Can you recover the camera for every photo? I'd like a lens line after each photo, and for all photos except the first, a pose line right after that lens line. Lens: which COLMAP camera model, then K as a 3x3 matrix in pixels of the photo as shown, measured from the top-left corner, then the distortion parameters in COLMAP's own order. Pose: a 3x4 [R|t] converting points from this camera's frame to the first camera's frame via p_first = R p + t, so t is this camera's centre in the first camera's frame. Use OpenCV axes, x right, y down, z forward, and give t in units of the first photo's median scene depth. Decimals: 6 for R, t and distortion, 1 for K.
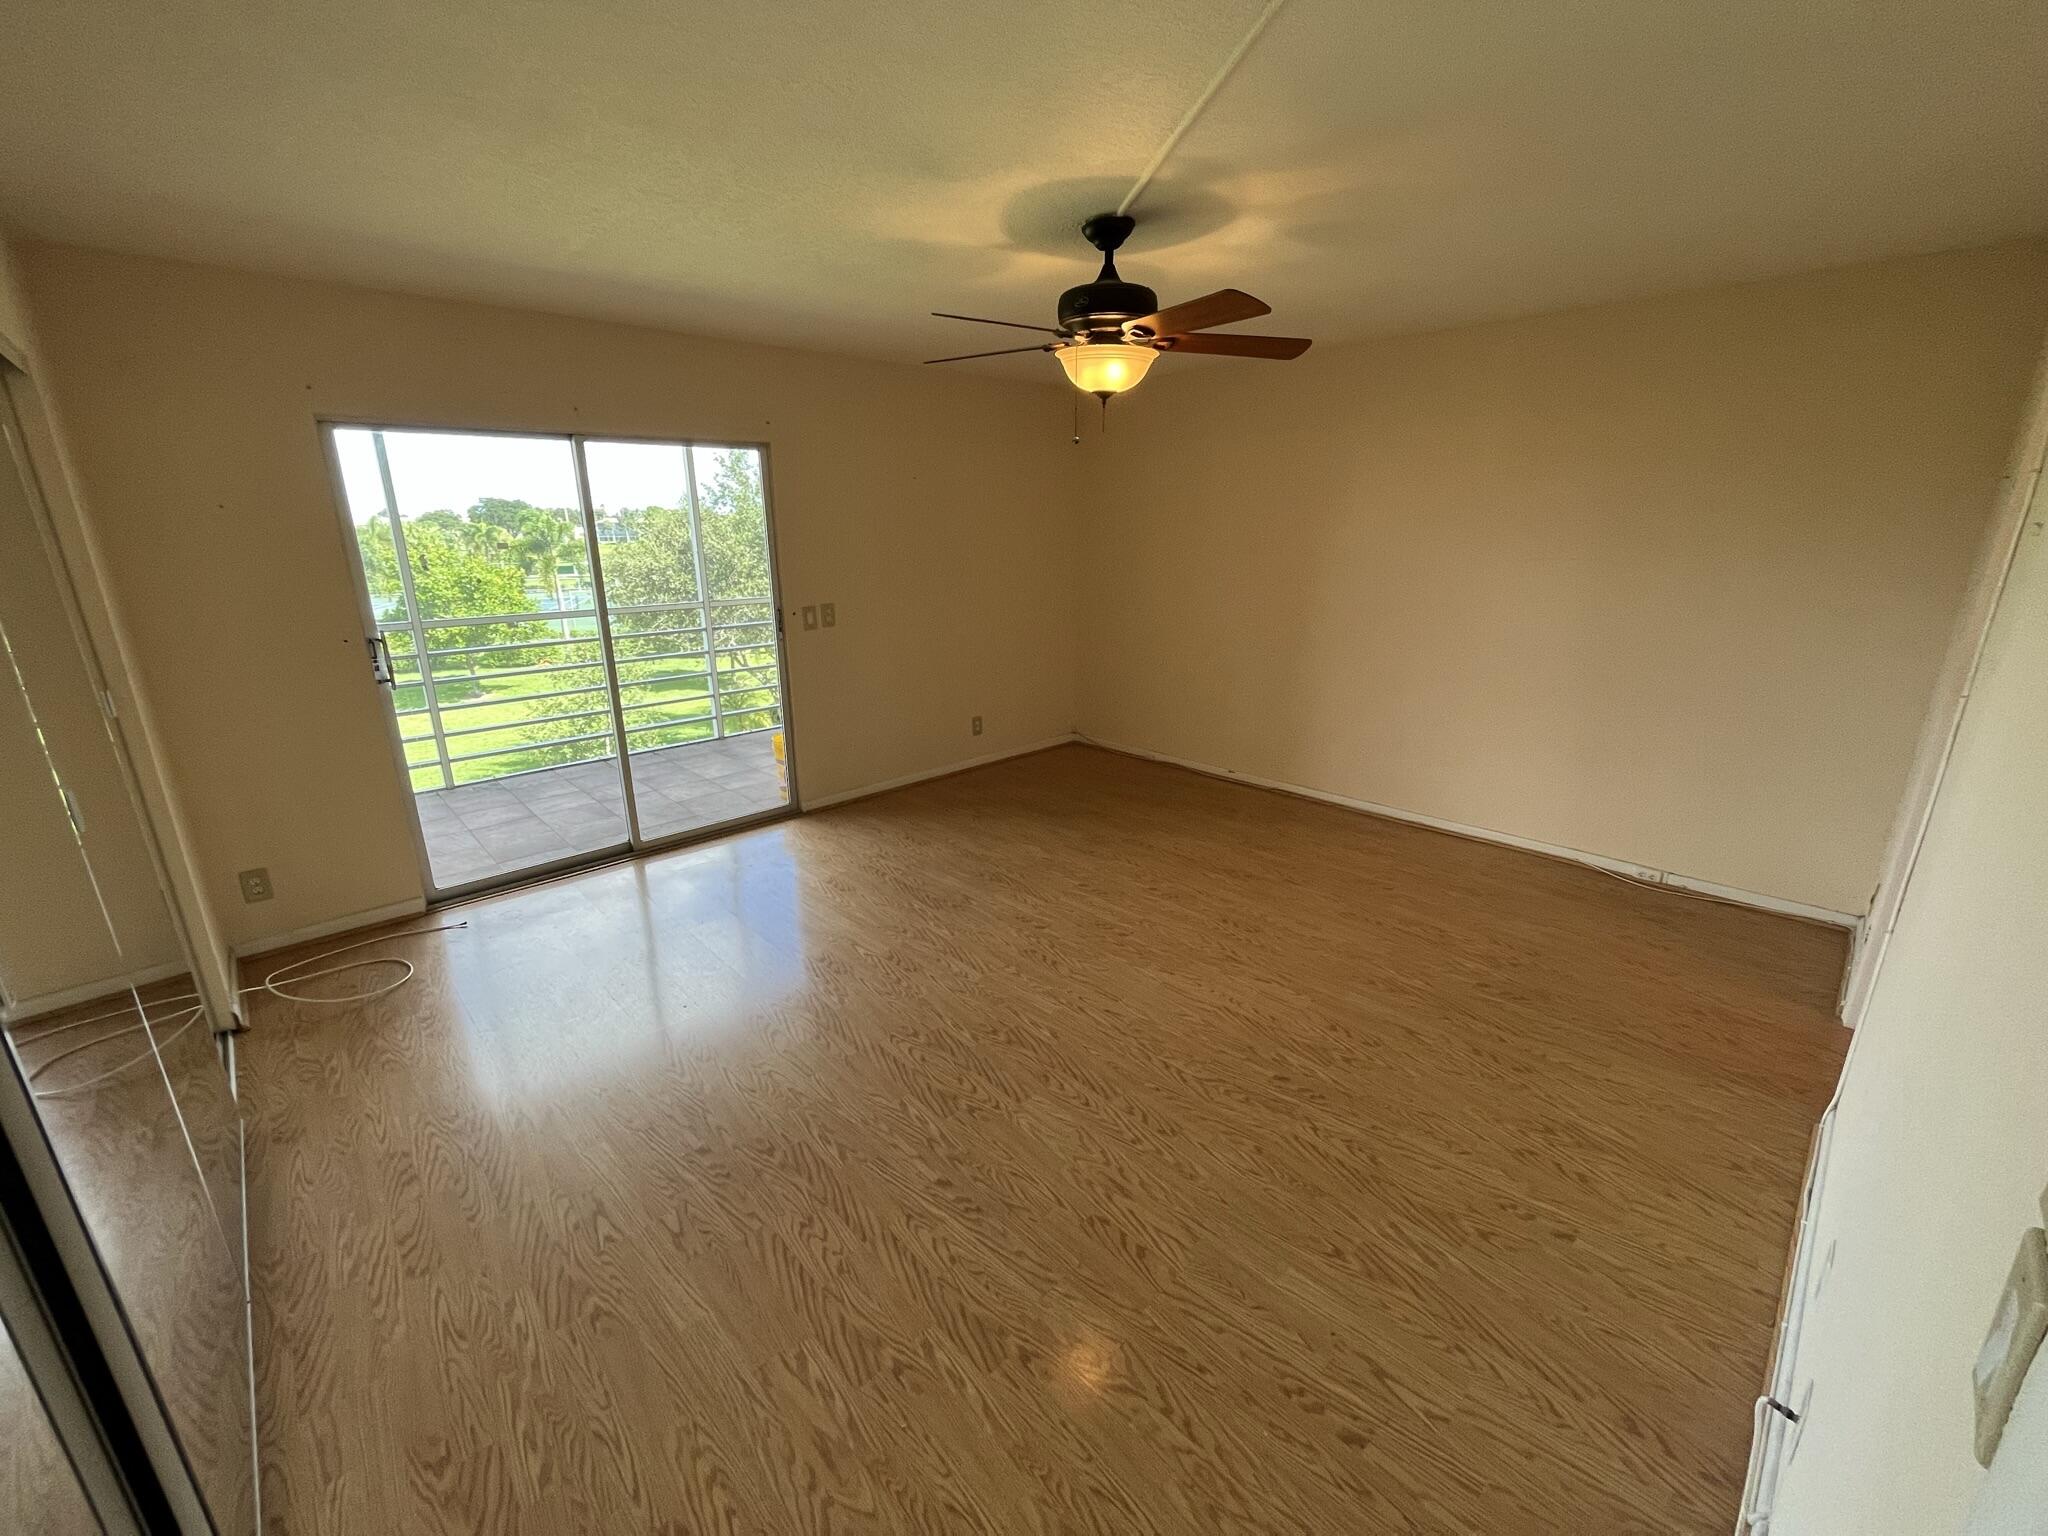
lens RADIAL K [[824.9, 0, 1015.2], [0, 824.9, 762.5], [0, 0, 1]] dist [-0.003346, -0.000401]
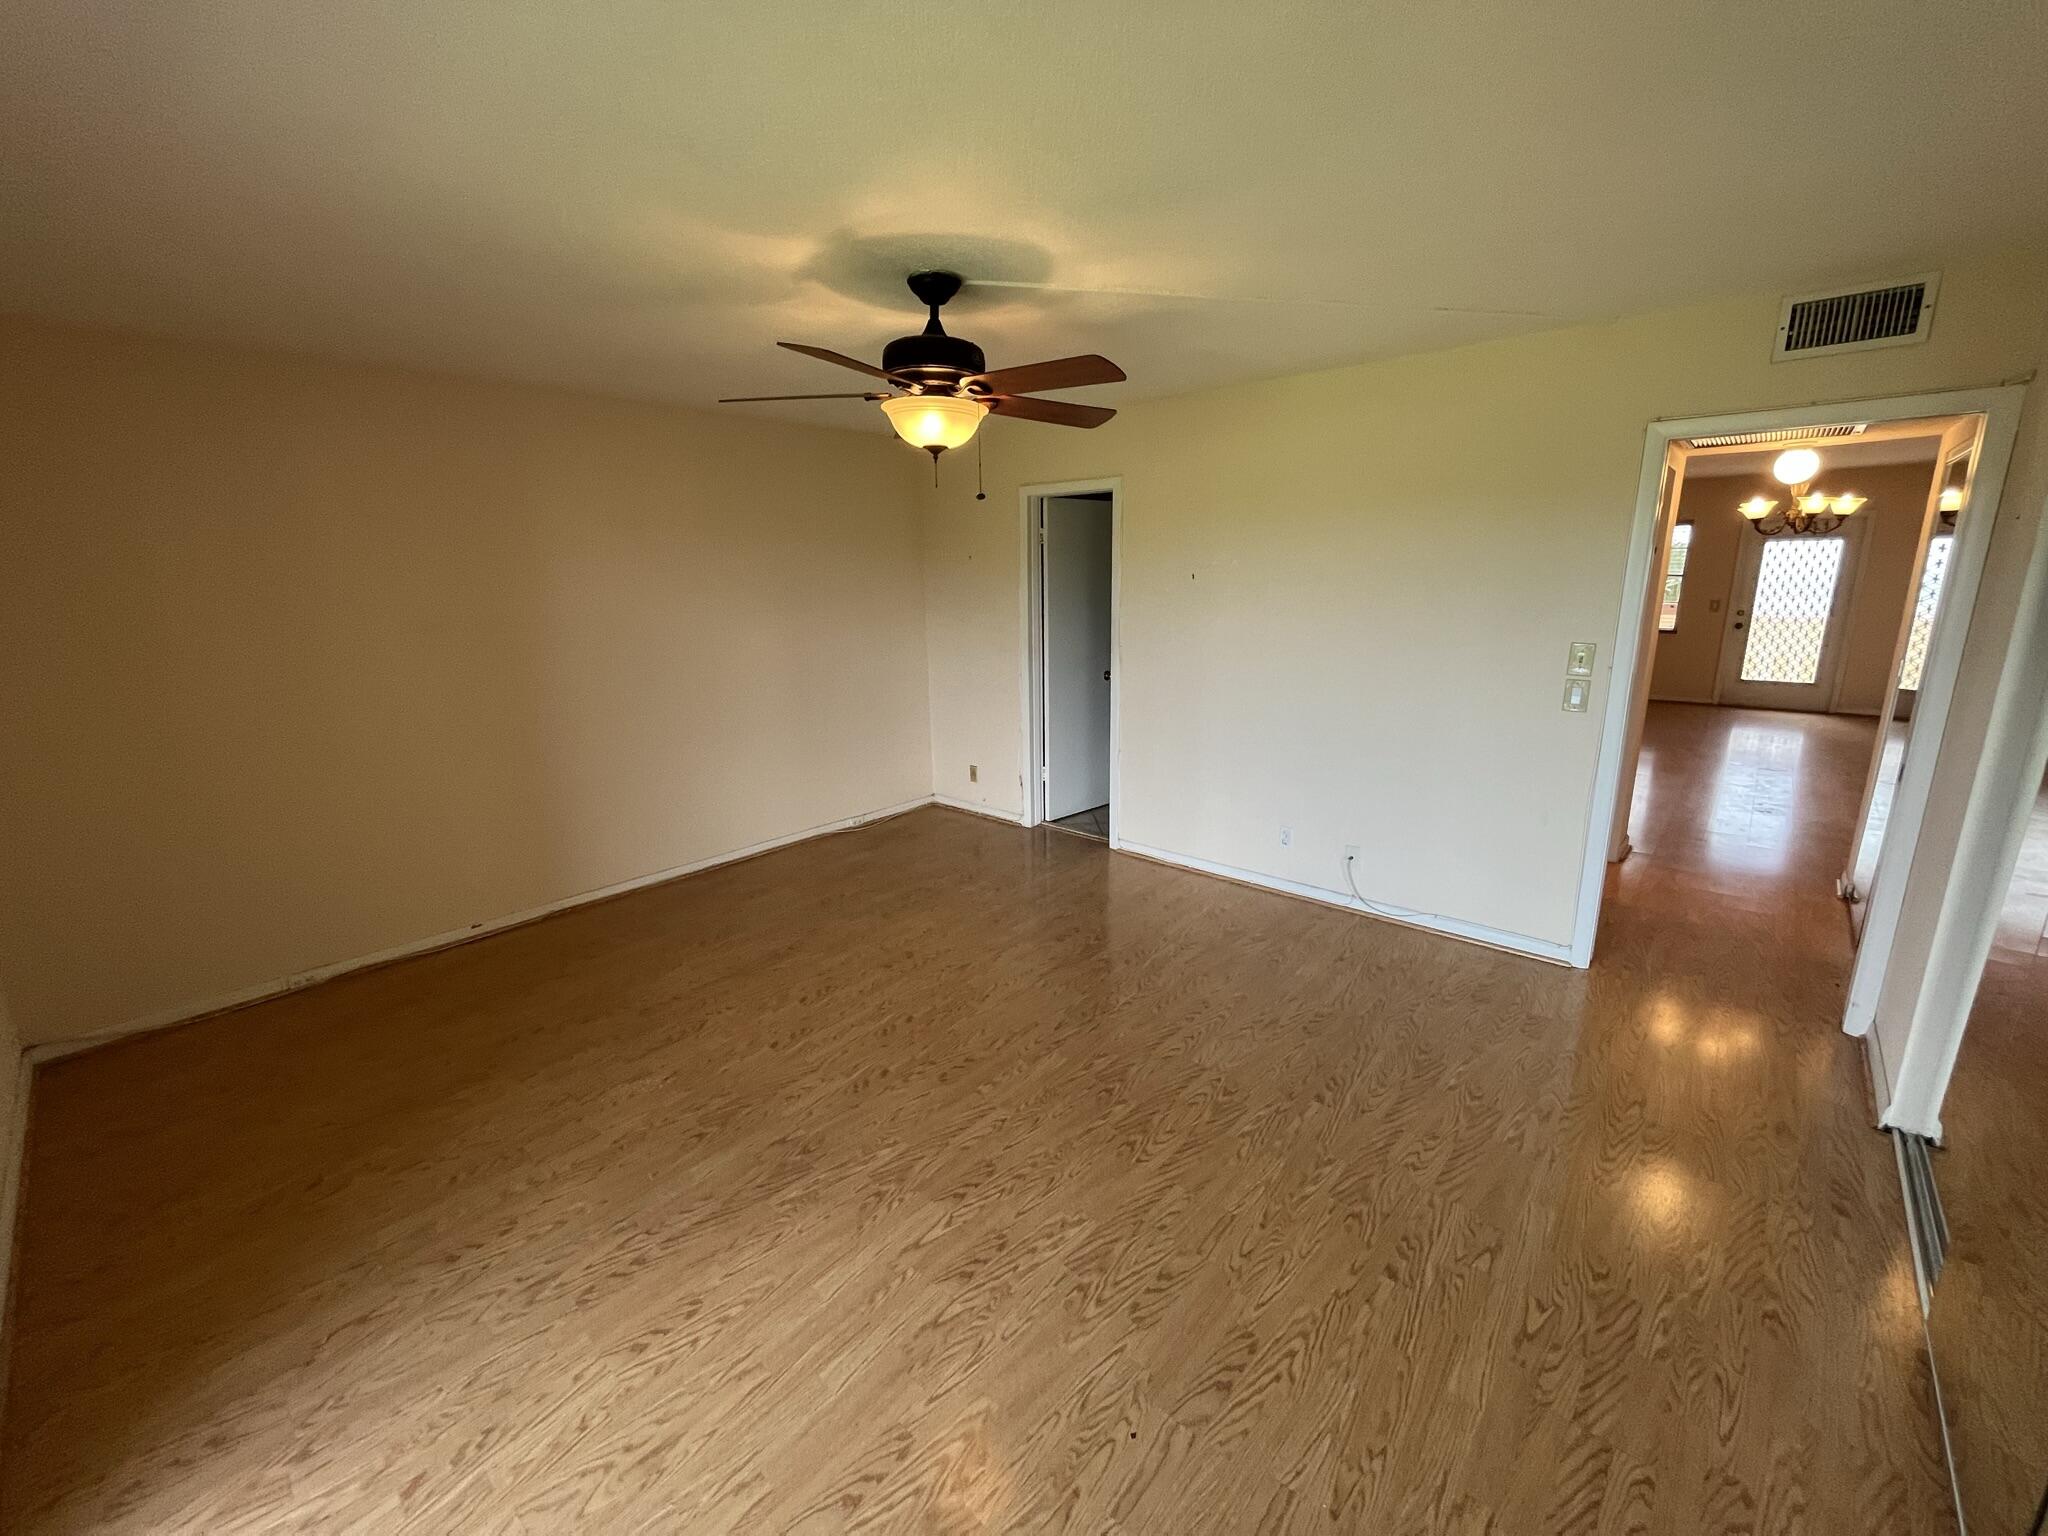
lens RADIAL K [[824.9, 0, 1015.2], [0, 824.9, 762.5], [0, 0, 1]] dist [-0.003346, -0.000401]
pose [[-0.078331, -0.216363, 0.973166, -0.879516], [0.298050, 0.926435, 0.229964, -0.288936], [-0.951331, 0.308065, -0.008081, 0.990552]]
